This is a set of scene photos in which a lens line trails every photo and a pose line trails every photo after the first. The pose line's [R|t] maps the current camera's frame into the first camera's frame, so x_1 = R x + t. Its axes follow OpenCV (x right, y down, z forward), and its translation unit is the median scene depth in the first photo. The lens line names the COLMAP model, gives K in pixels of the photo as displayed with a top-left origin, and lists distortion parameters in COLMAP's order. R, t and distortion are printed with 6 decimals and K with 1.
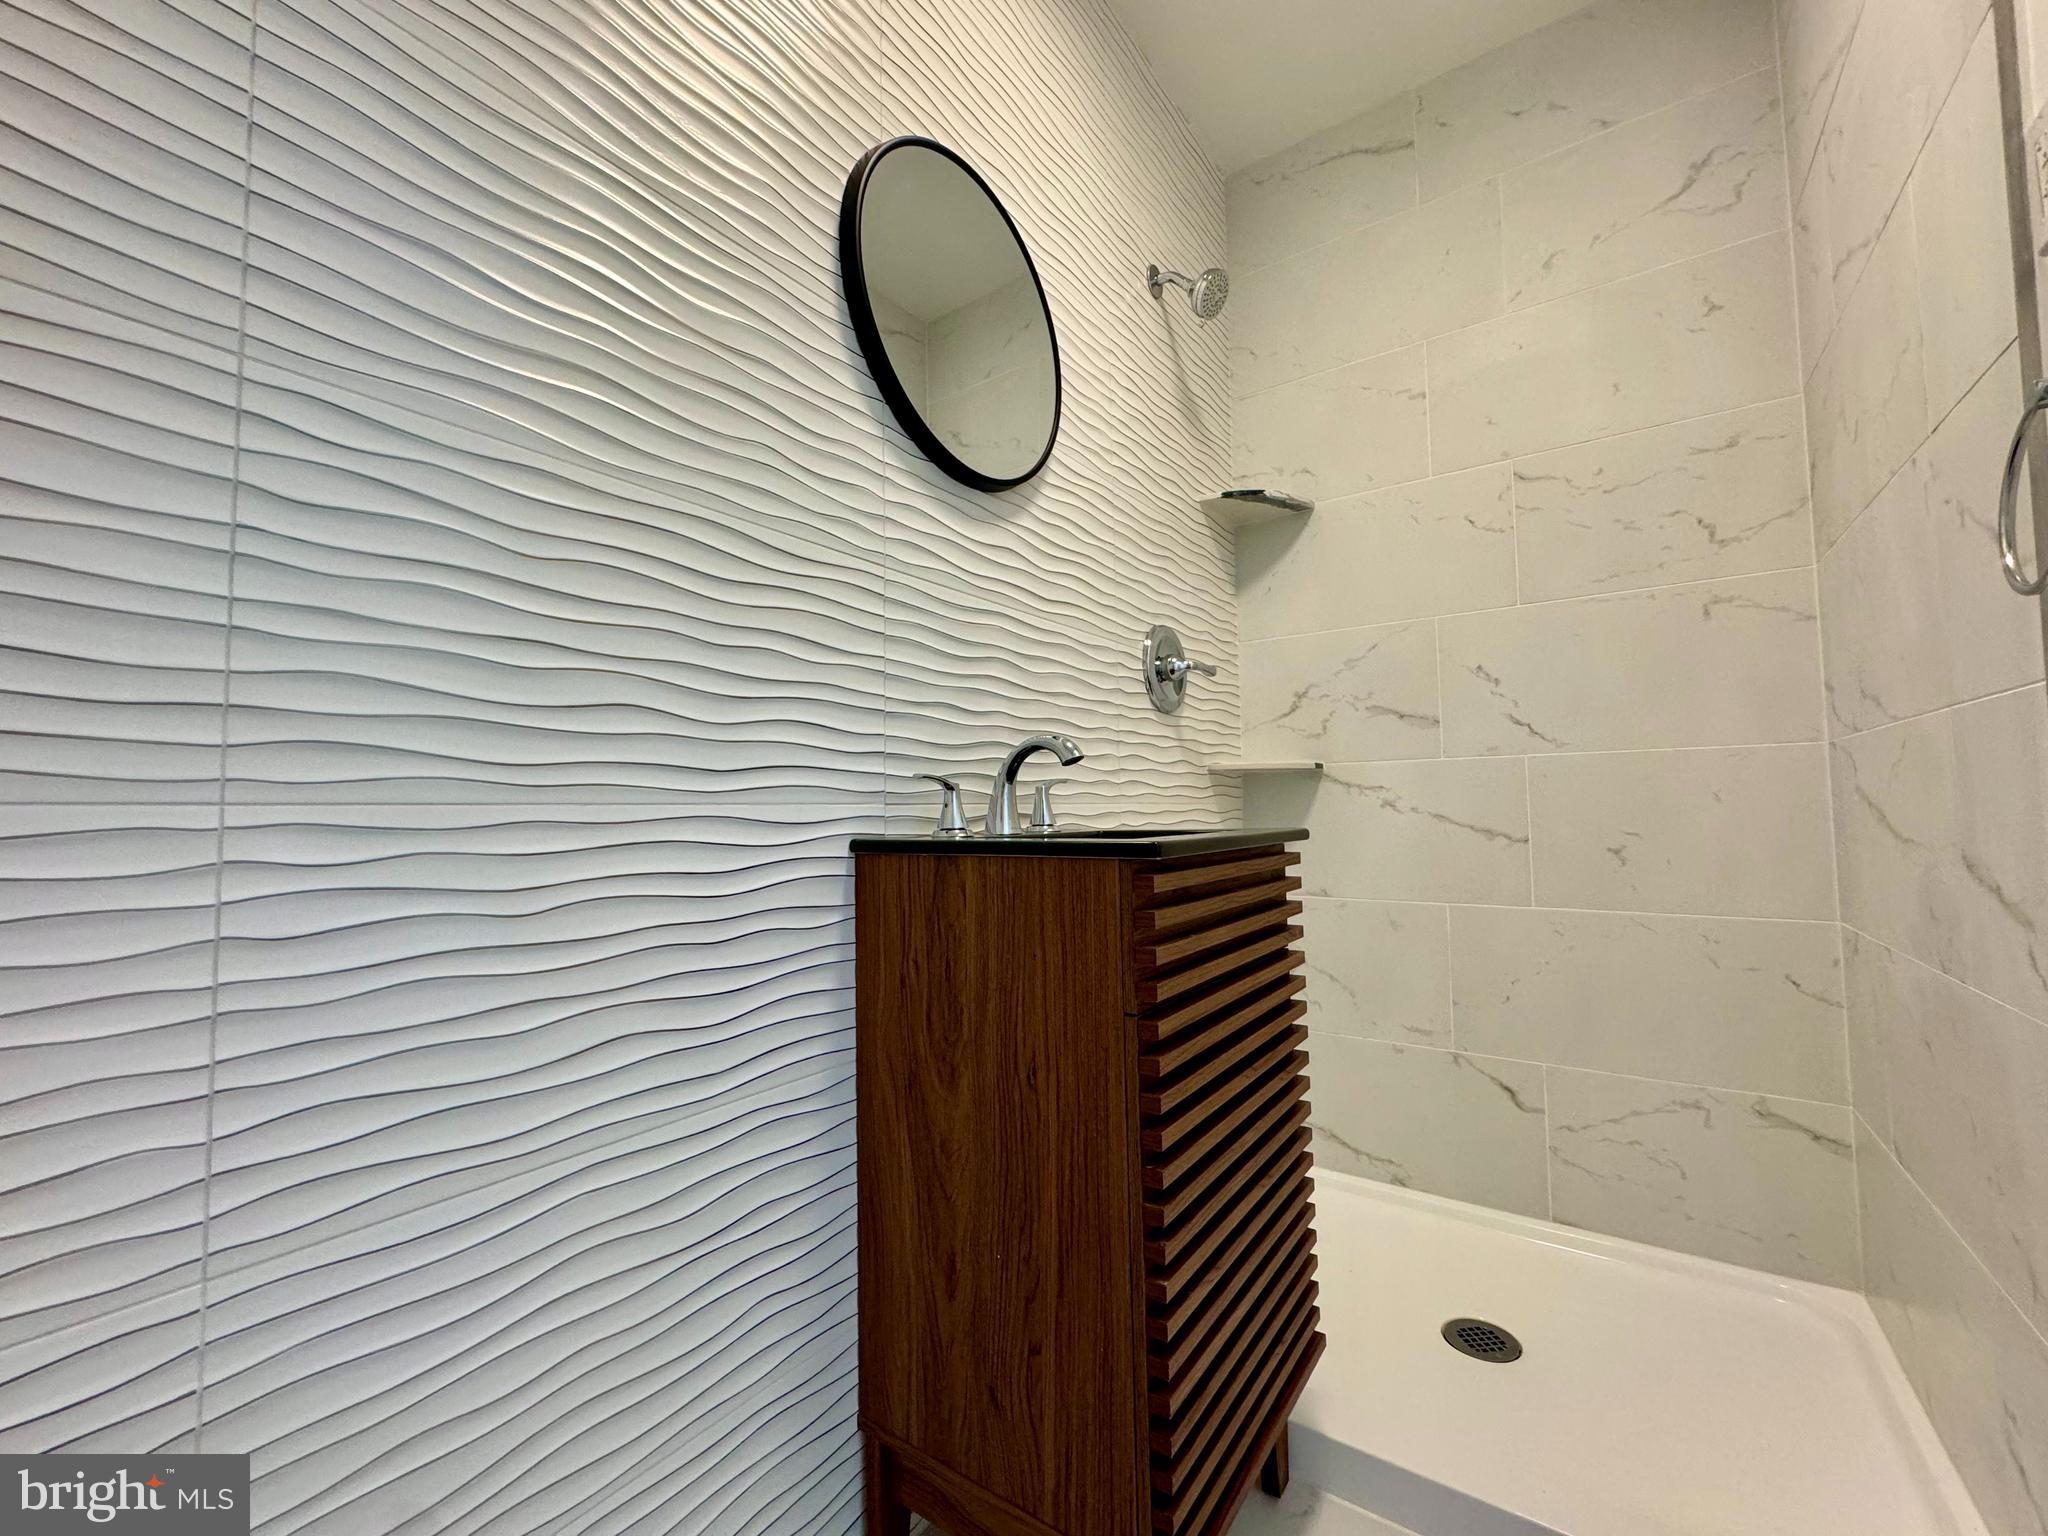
lens RADIAL K [[818.7, 0, 1024.0], [0, 818.7, 768.0], [0, 0, 1]] dist [-0.006188, -0.000067]
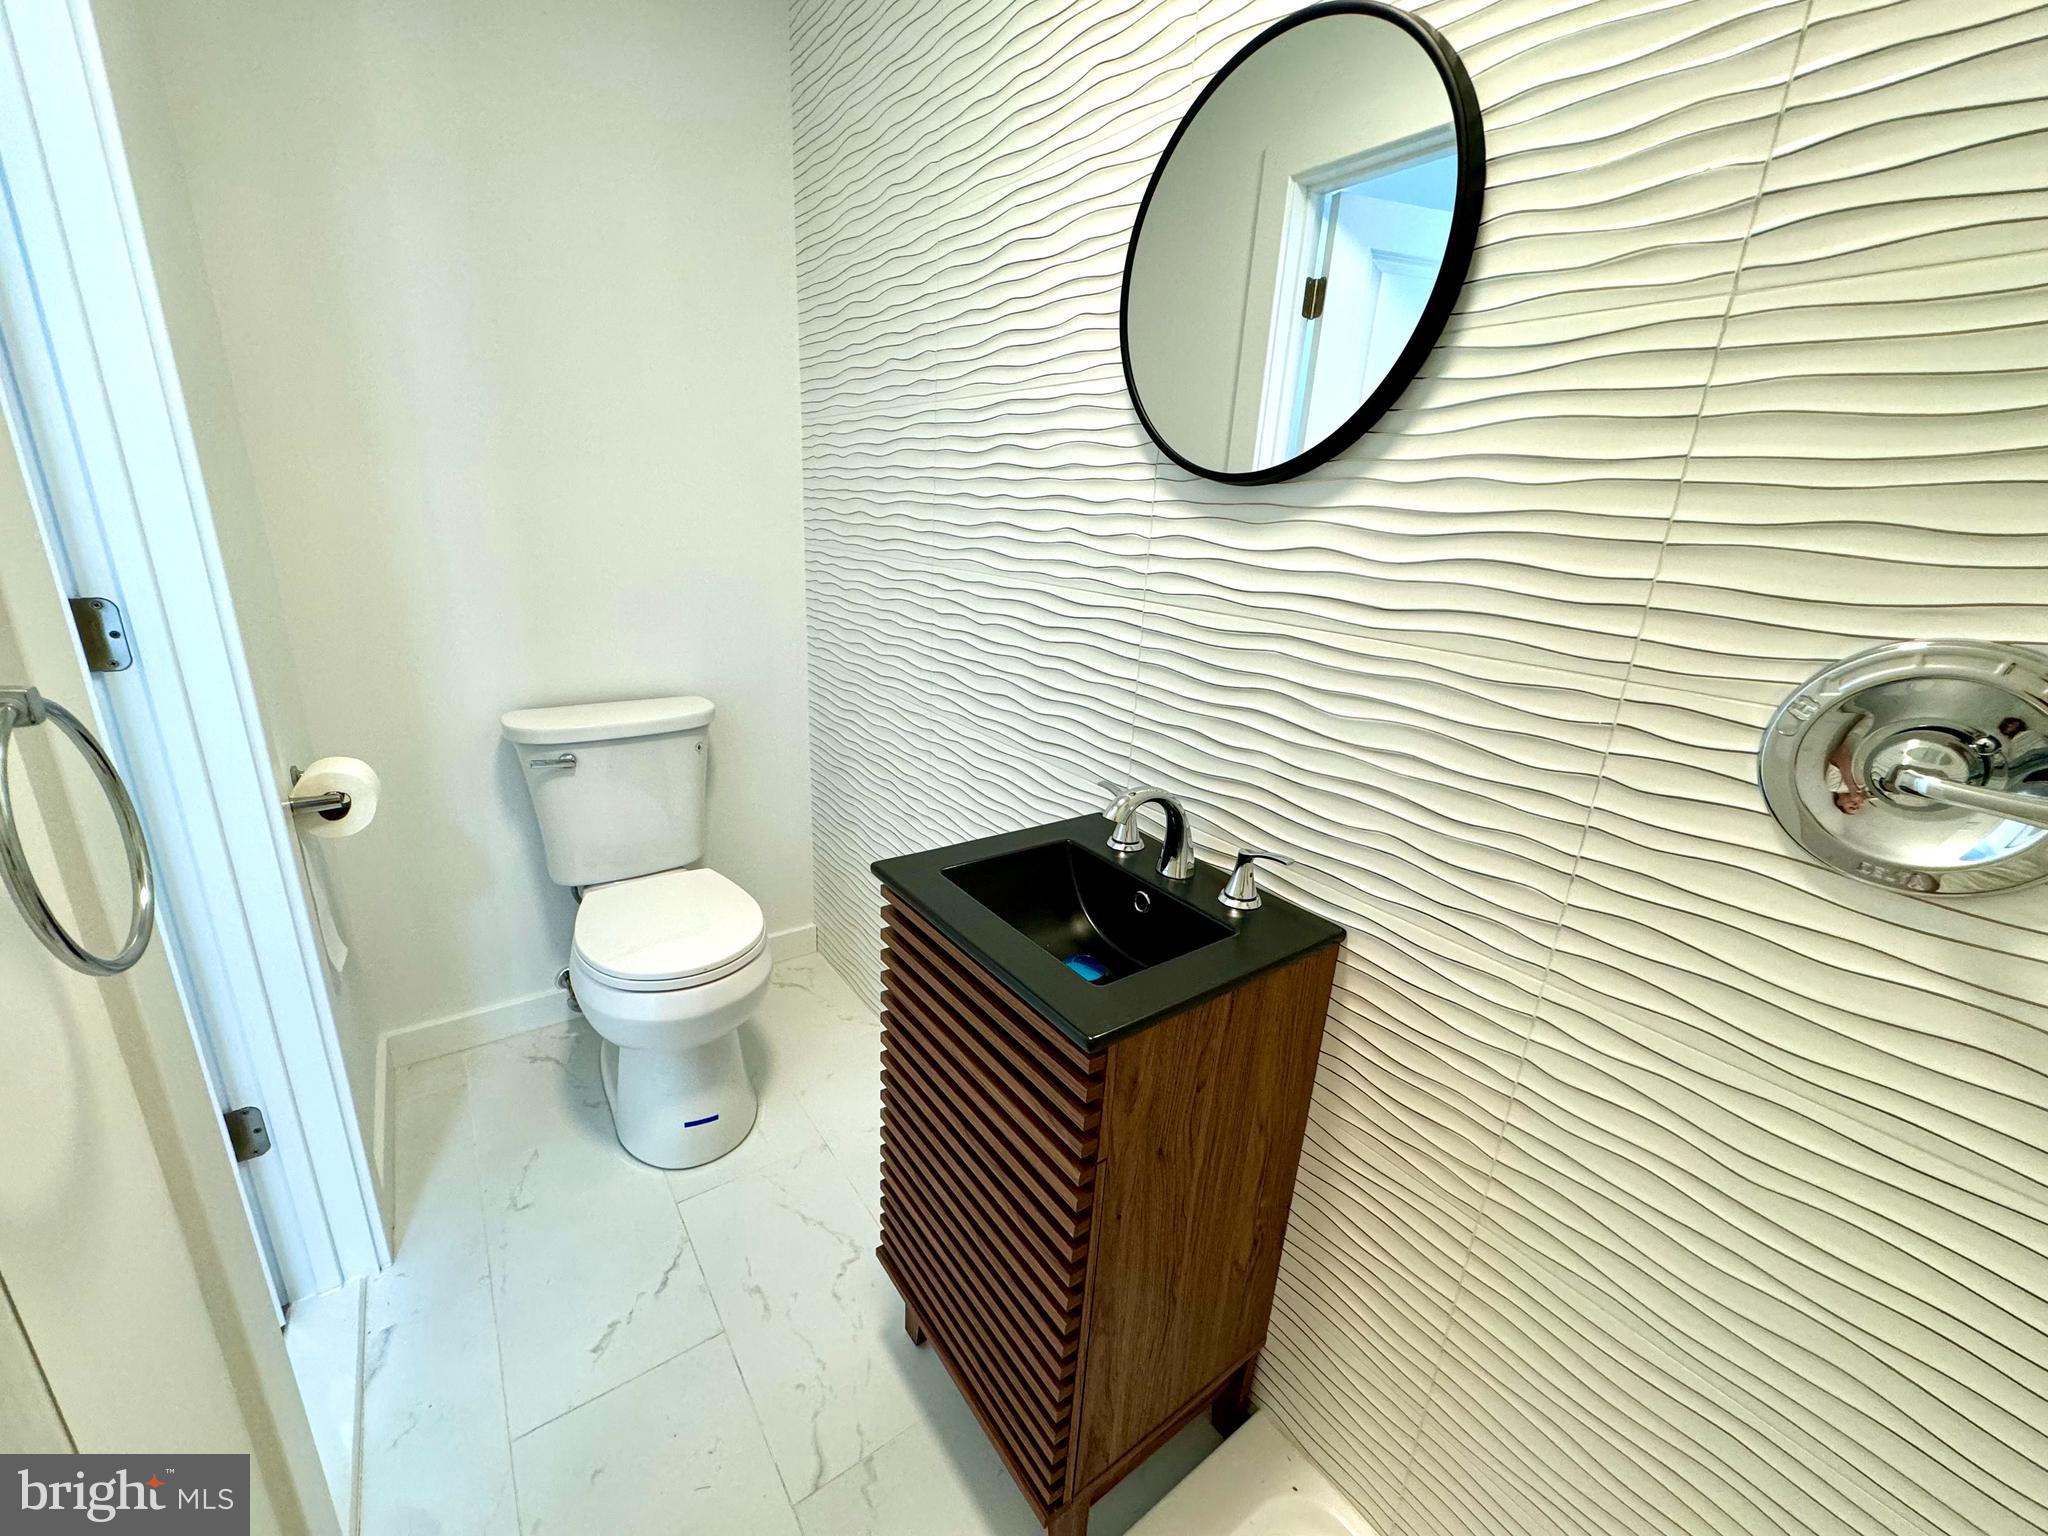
lens RADIAL K [[818.7, 0, 1024.0], [0, 818.7, 768.0], [0, 0, 1]] dist [-0.006188, -0.000067]
pose [[-0.321791, 0.308848, -0.895021, 0.958903], [0.028271, 0.948014, 0.316970, -0.387326], [0.946388, 0.076695, -0.313794, 1.205476]]
